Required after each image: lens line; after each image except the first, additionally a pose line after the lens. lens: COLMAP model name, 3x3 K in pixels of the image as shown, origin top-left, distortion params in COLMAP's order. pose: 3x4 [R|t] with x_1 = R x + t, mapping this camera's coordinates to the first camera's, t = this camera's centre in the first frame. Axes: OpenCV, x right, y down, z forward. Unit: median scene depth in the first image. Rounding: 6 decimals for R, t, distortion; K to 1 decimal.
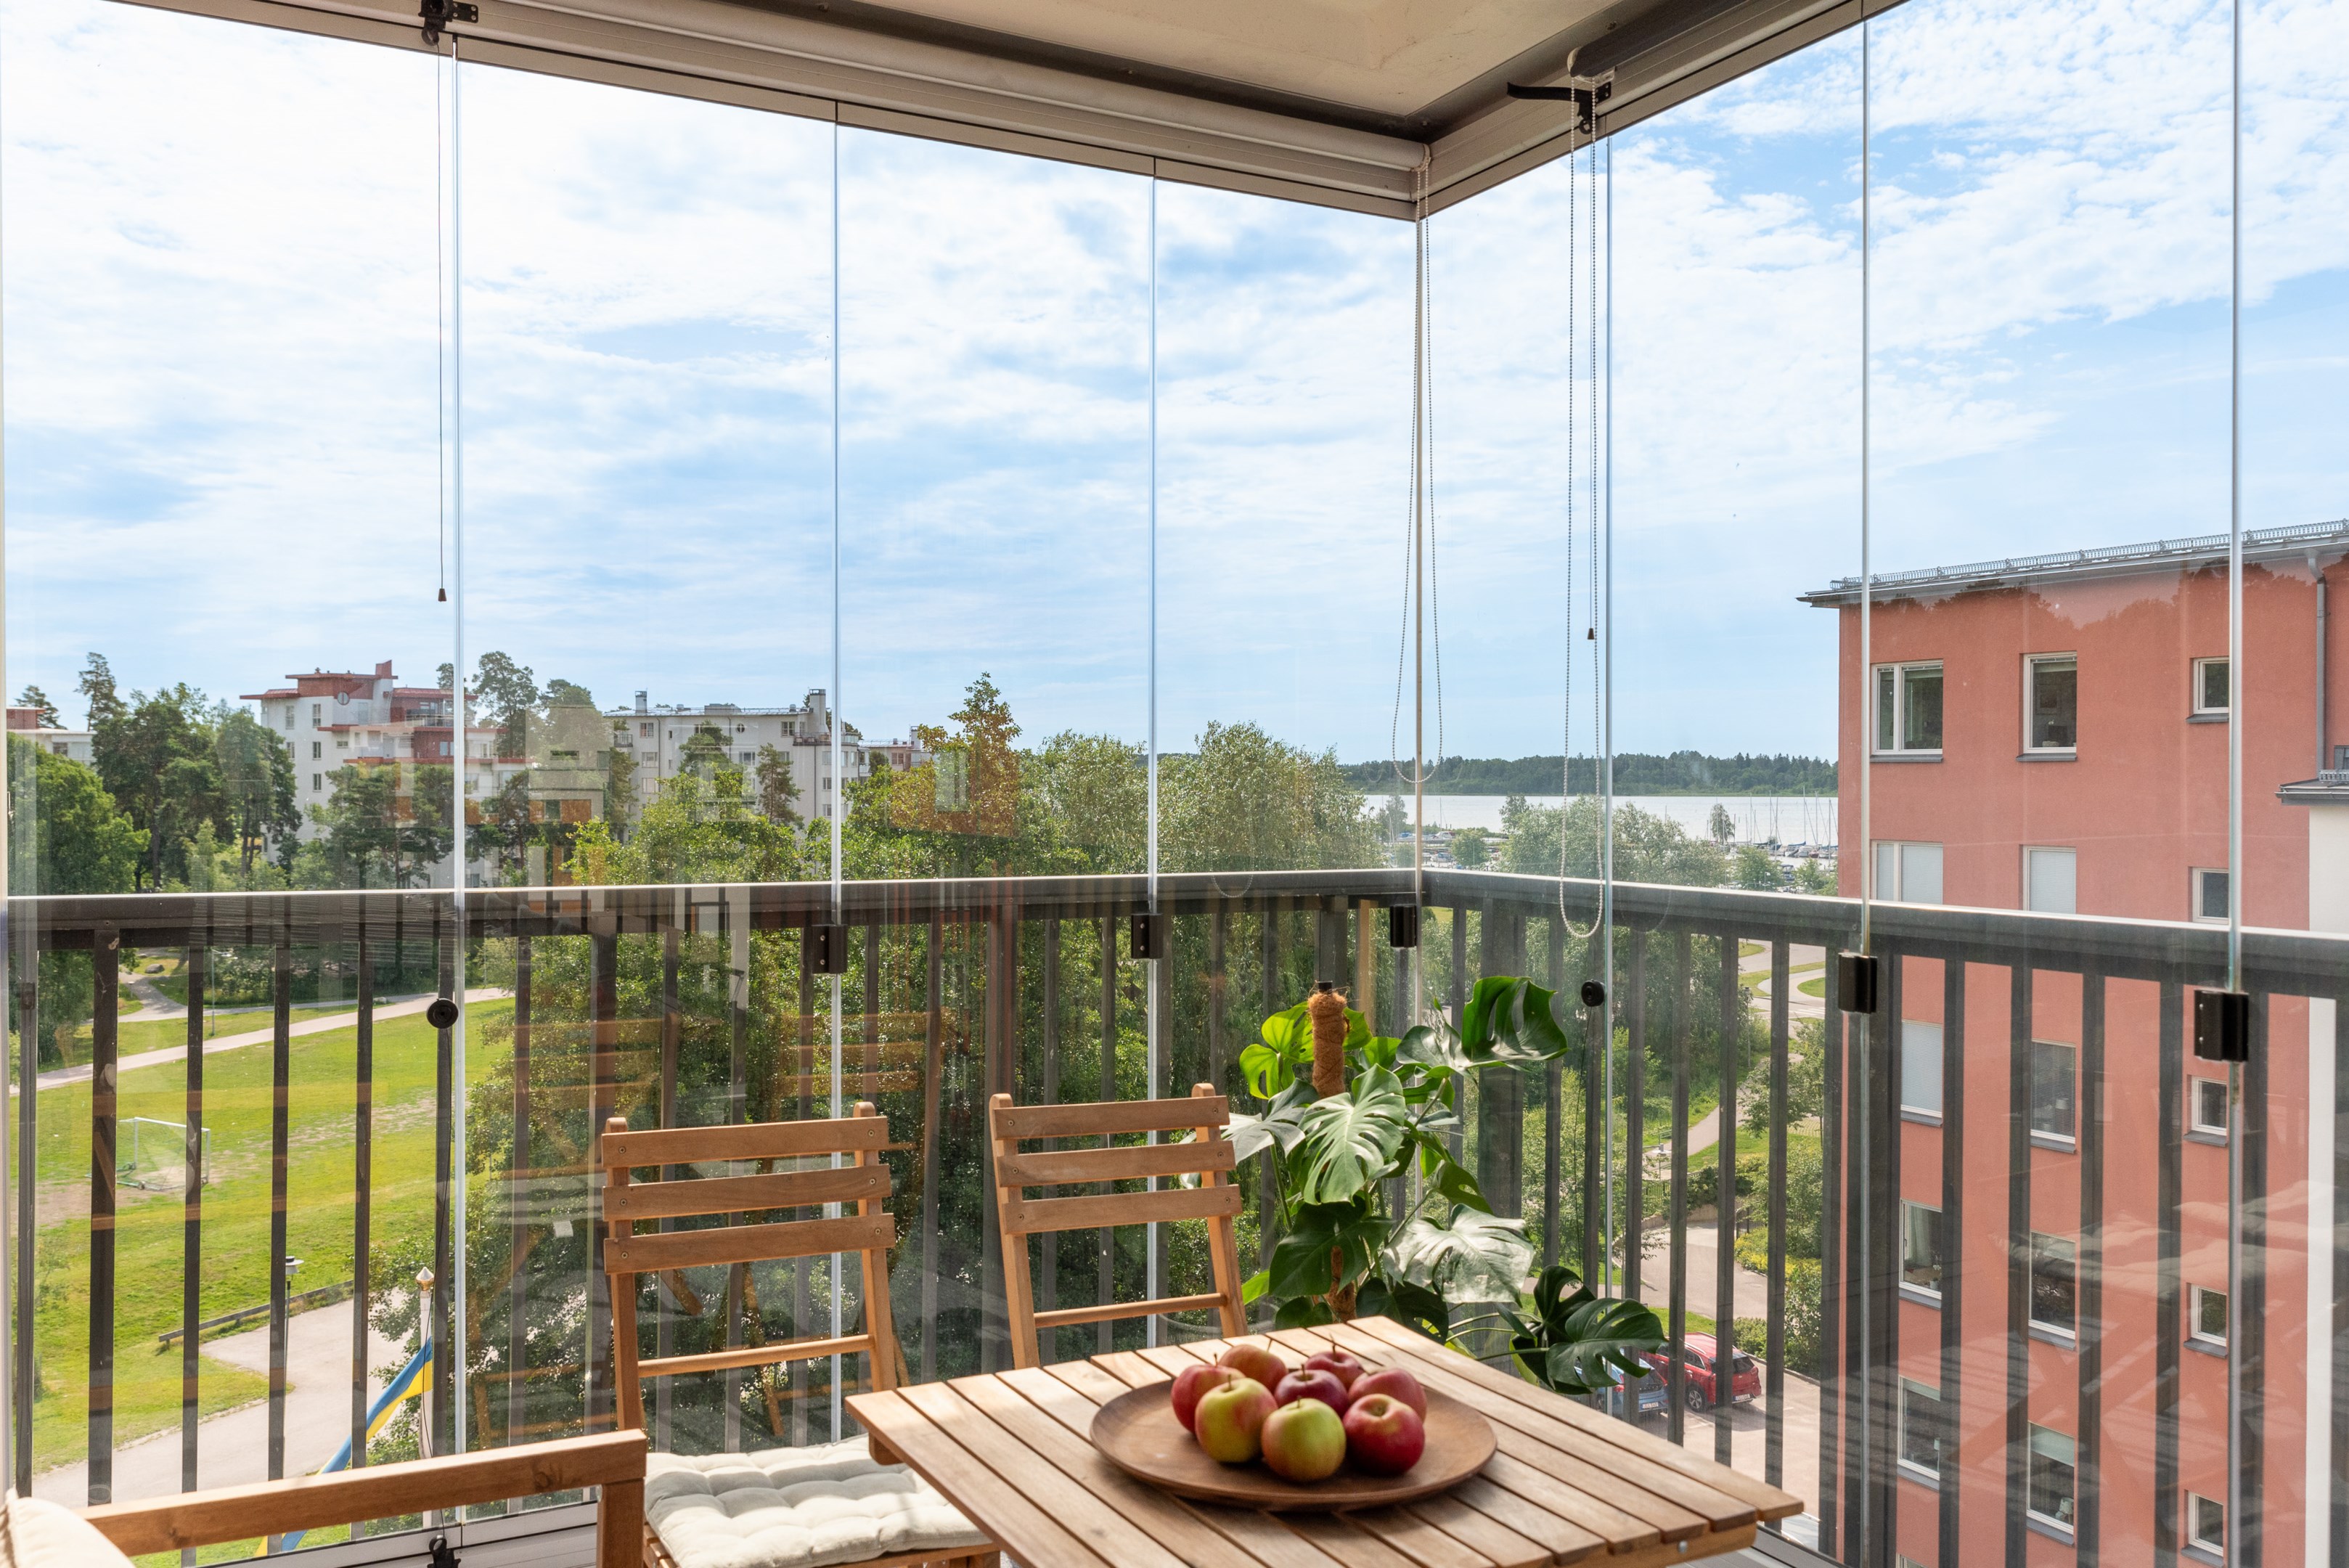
lens RADIAL K [[1893.1, 0, 1169.9], [0, 1893.1, 794.4], [0, 0, 1]] dist [0.005971, -0.003825]
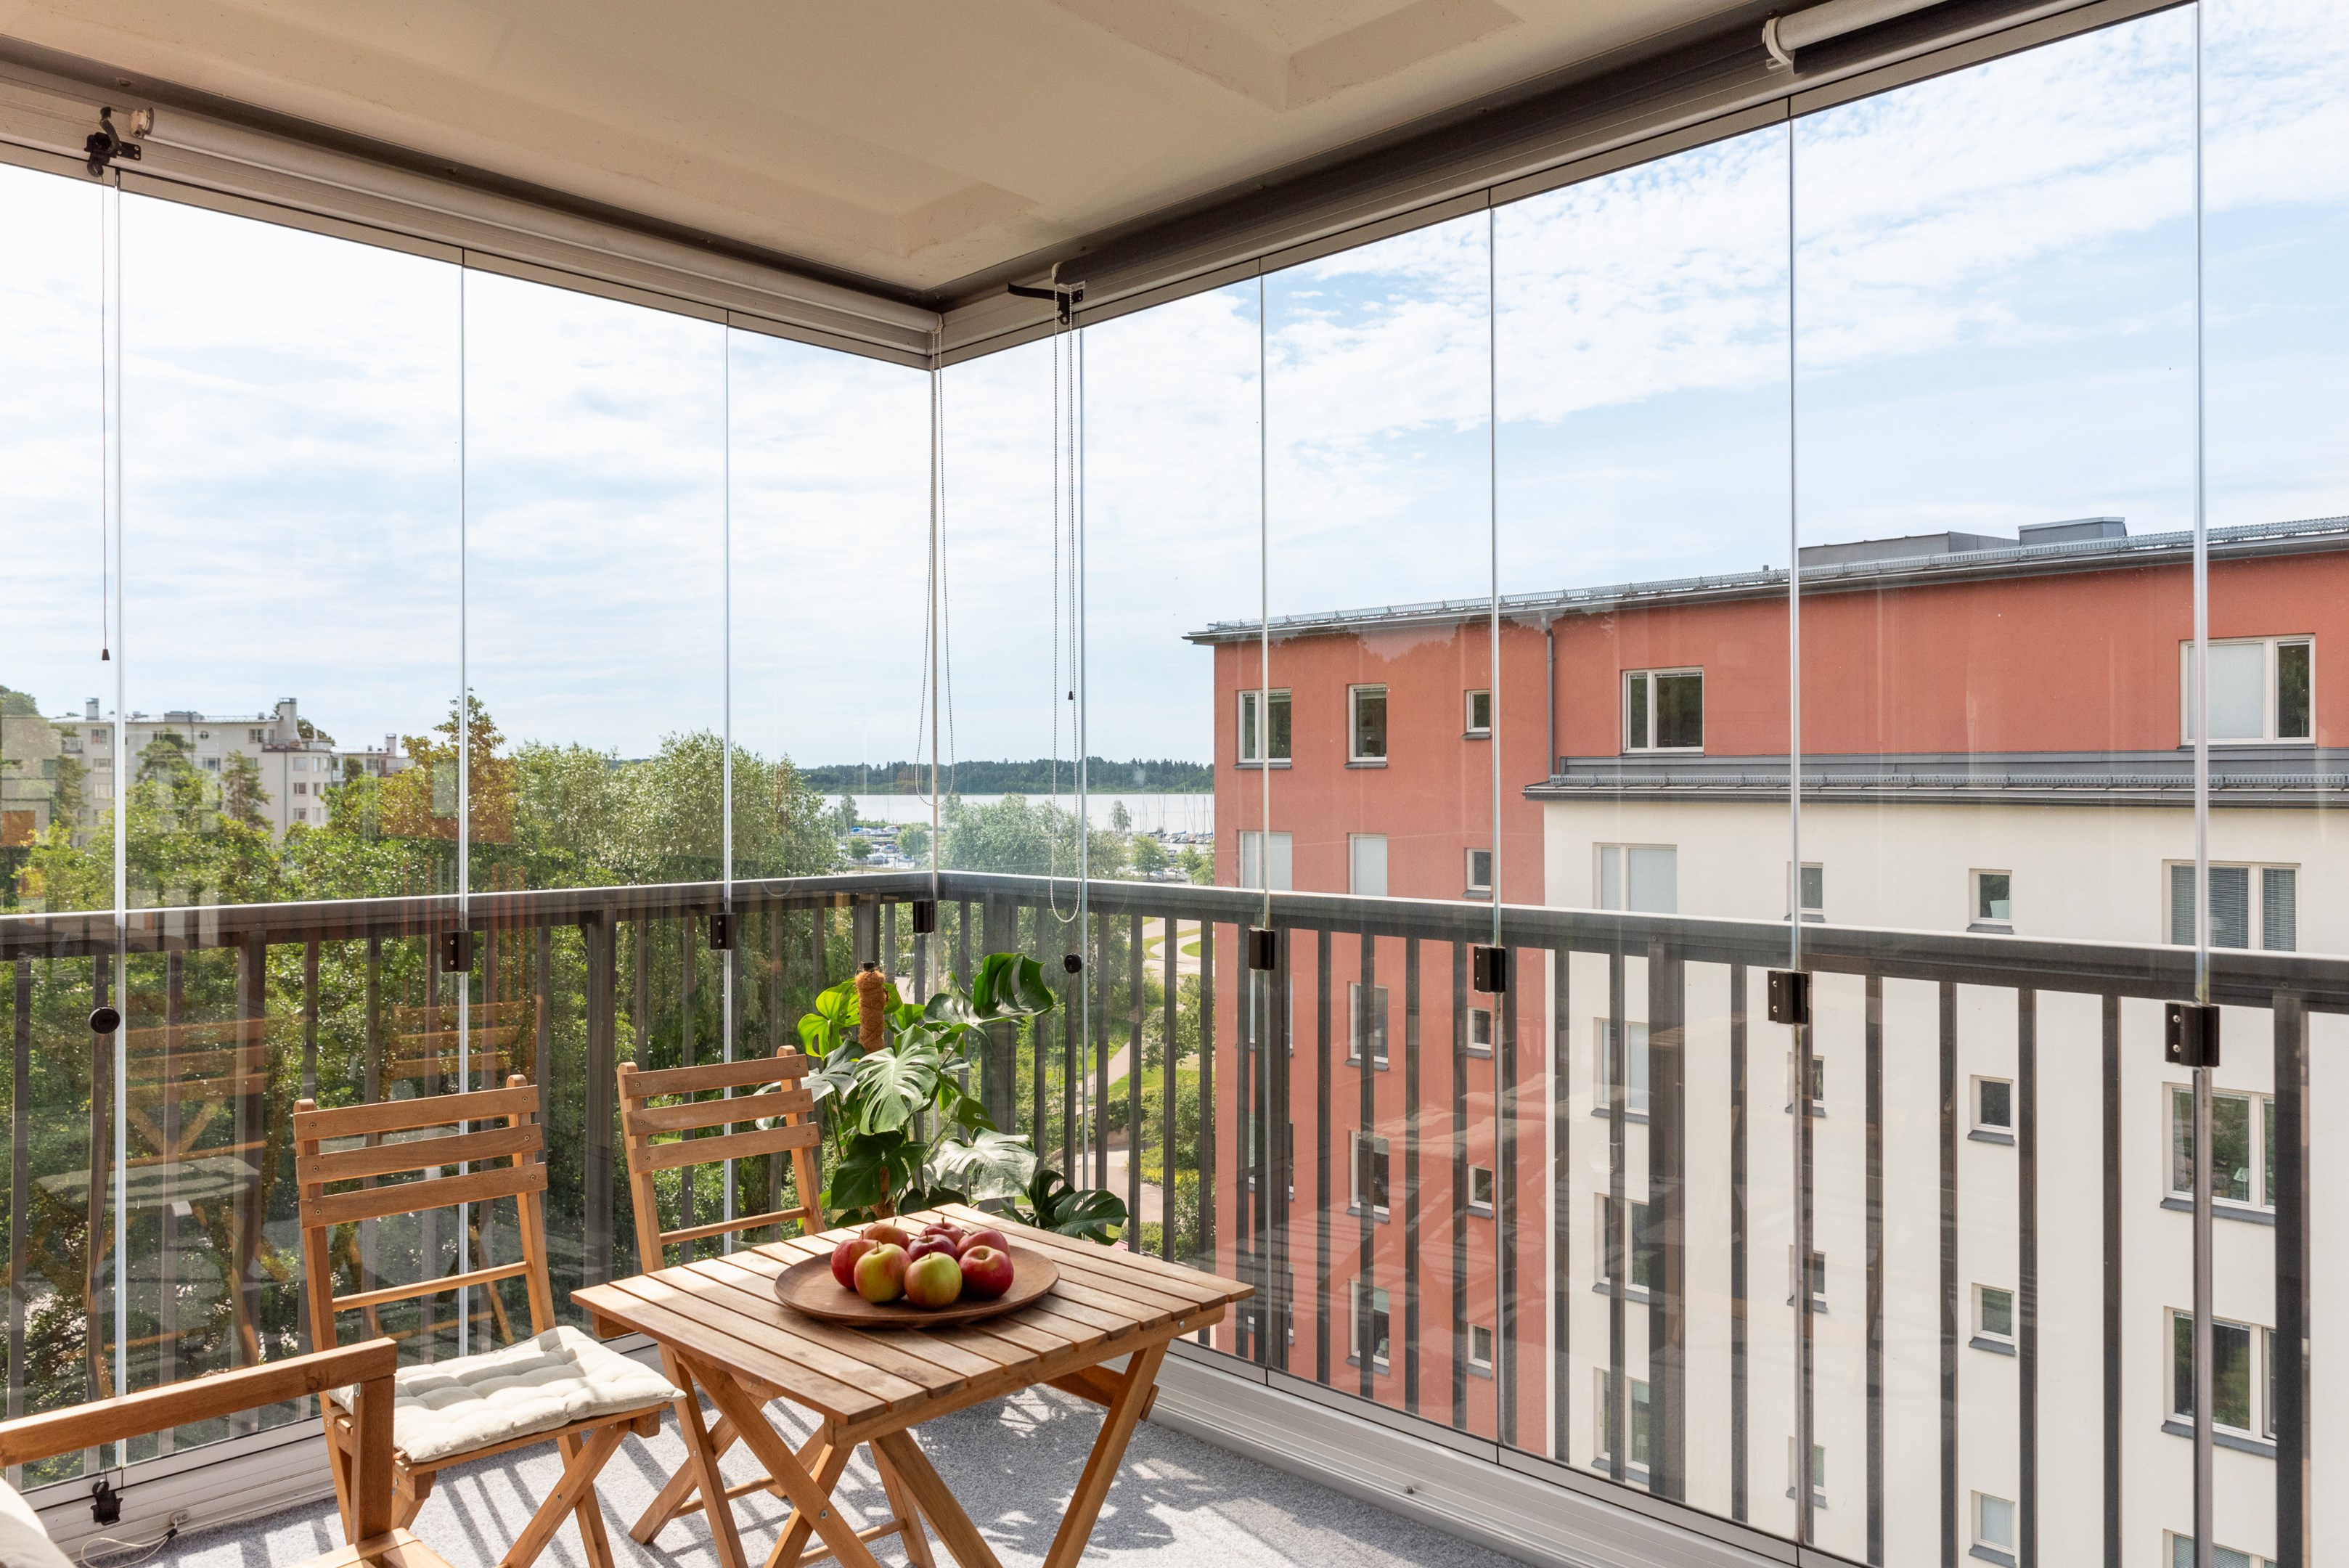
lens RADIAL K [[1627.5, 0, 1171.8], [0, 1627.5, 774.9], [0, 0, 1]] dist [0.010384, -0.008503]
pose [[0.950597, -0.002790, 0.310414, -0.027688], [0.006381, 0.999924, -0.010554, -0.006450], [-0.310361, 0.012014, 0.950543, -0.048916]]
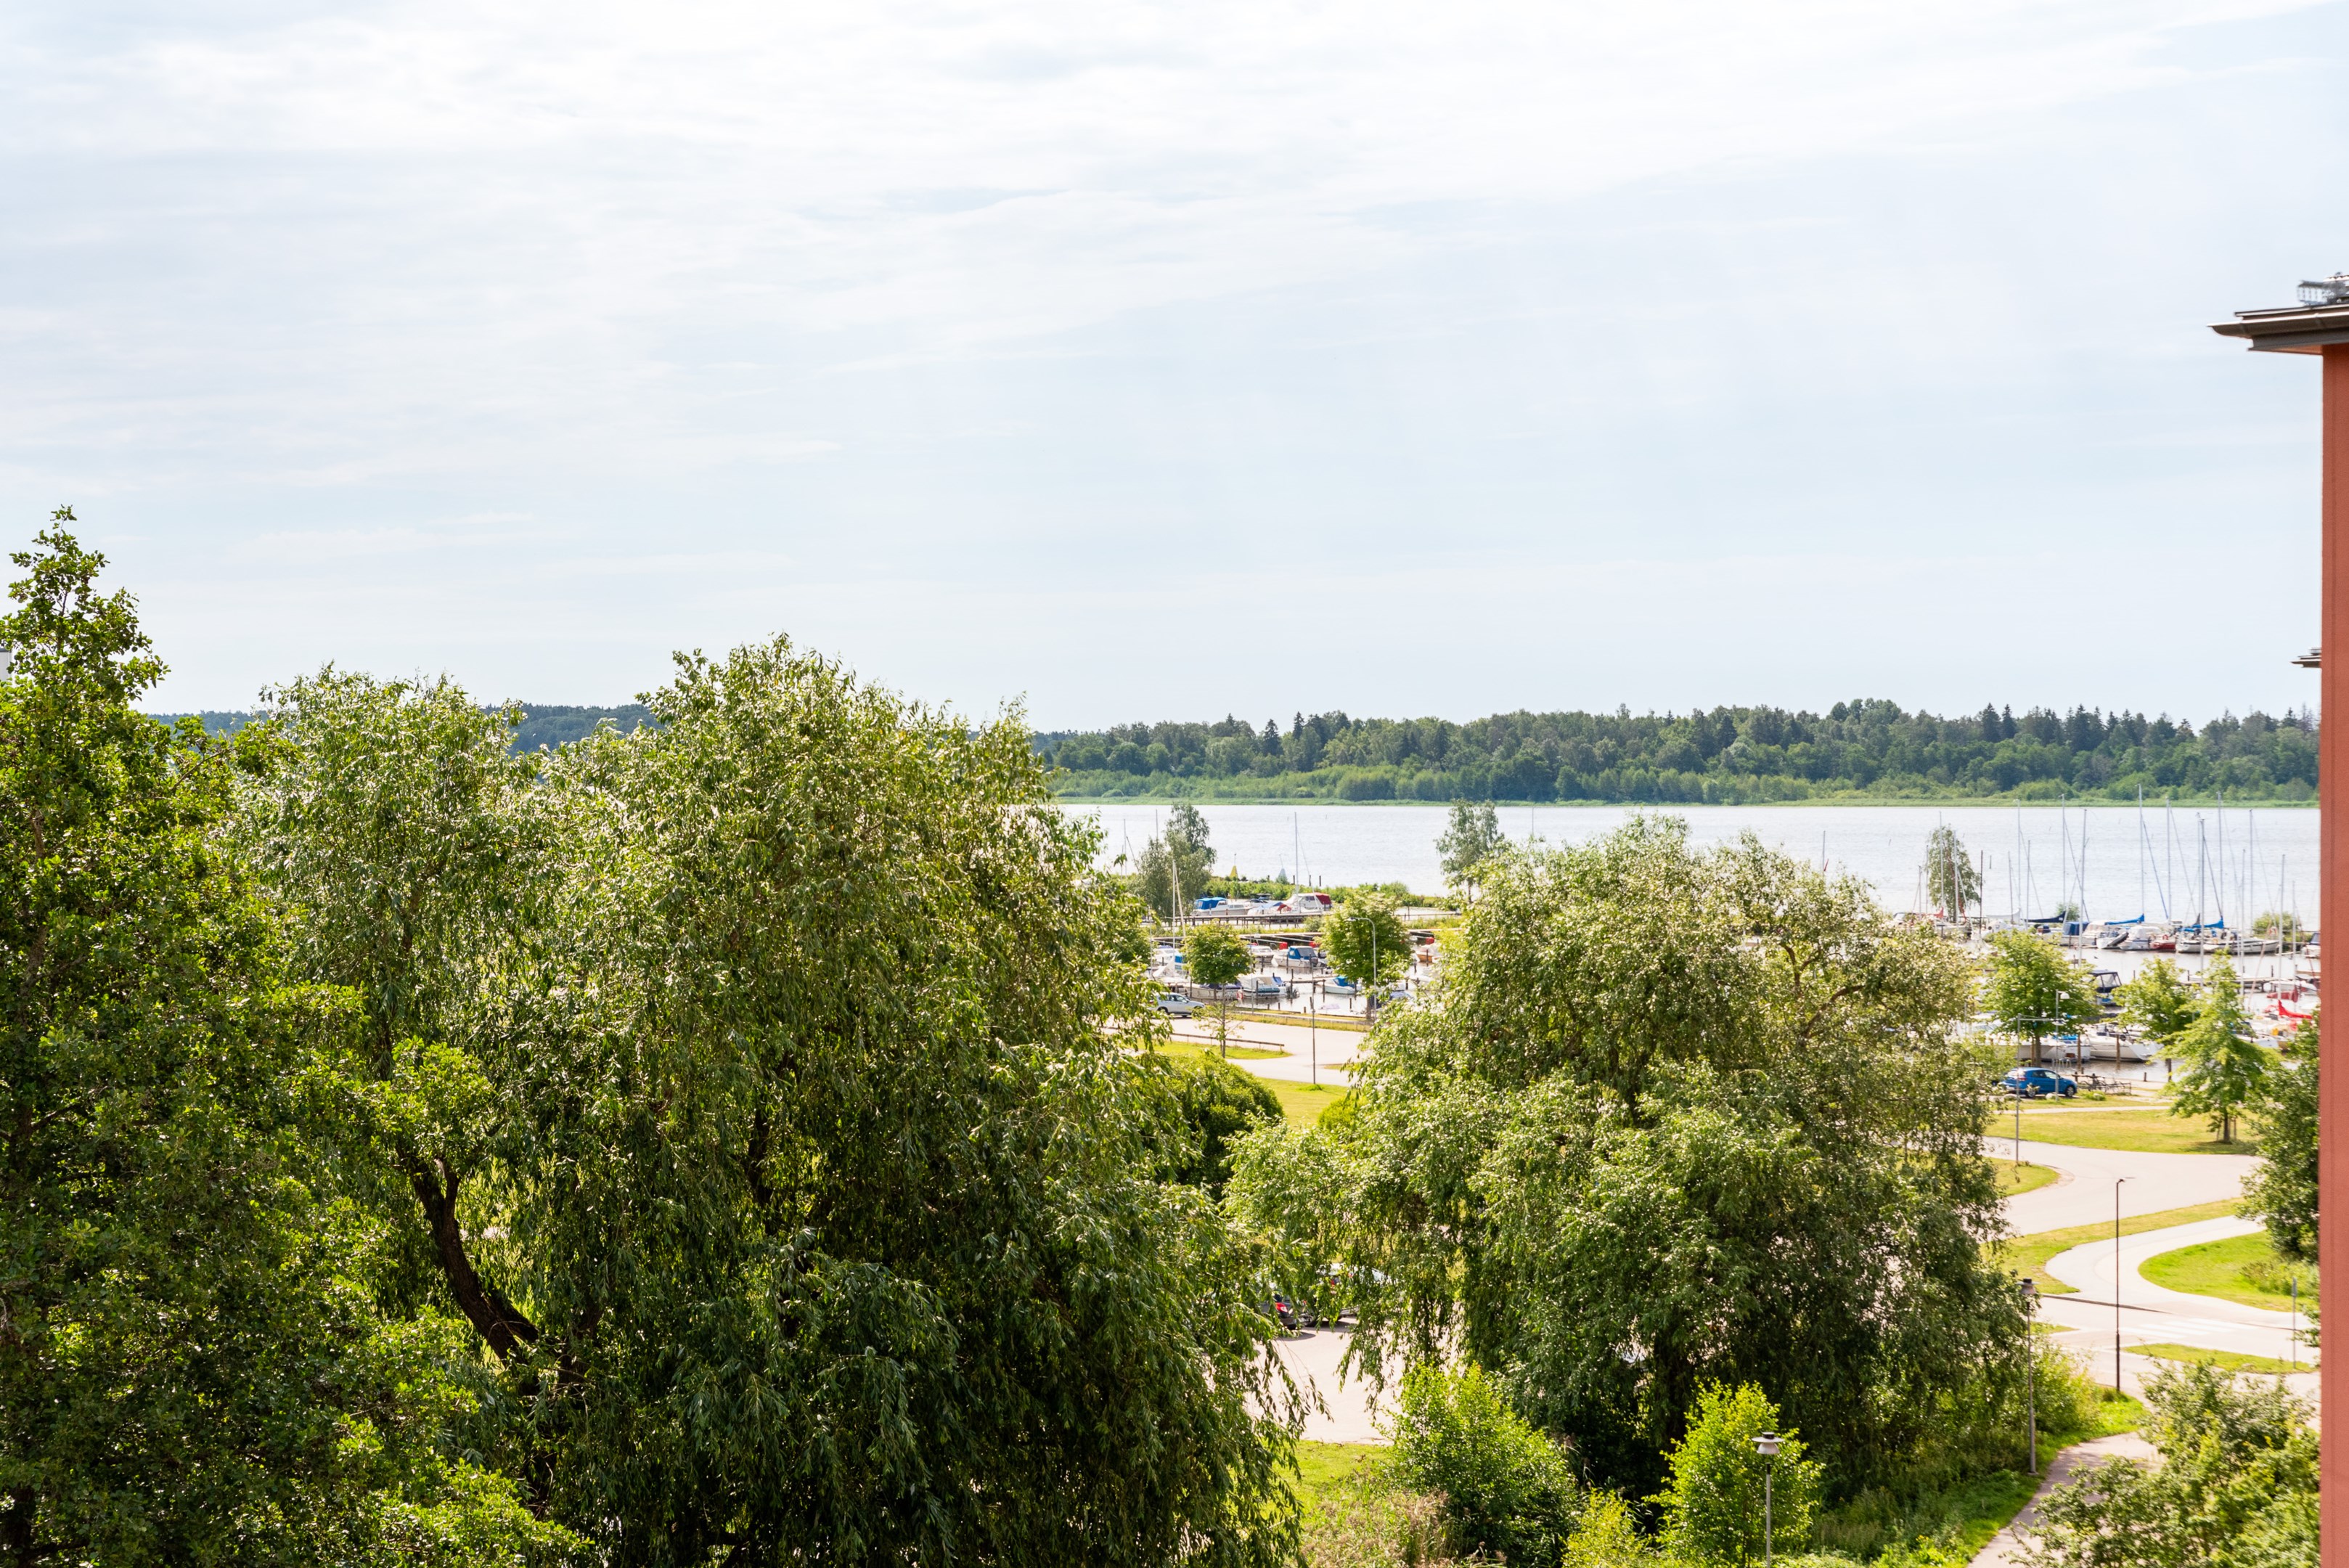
lens RADIAL K [[4492.3, 0, 1170.9], [0, 4492.3, 780.3], [0, 0, 1]] dist [-0.074941, 0.000000]
pose [[0.993518, -0.002318, 0.113651, 0.083867], [0.002785, 0.999988, -0.003958, -0.037703], [-0.113640, 0.004249, 0.993513, 0.510311]]
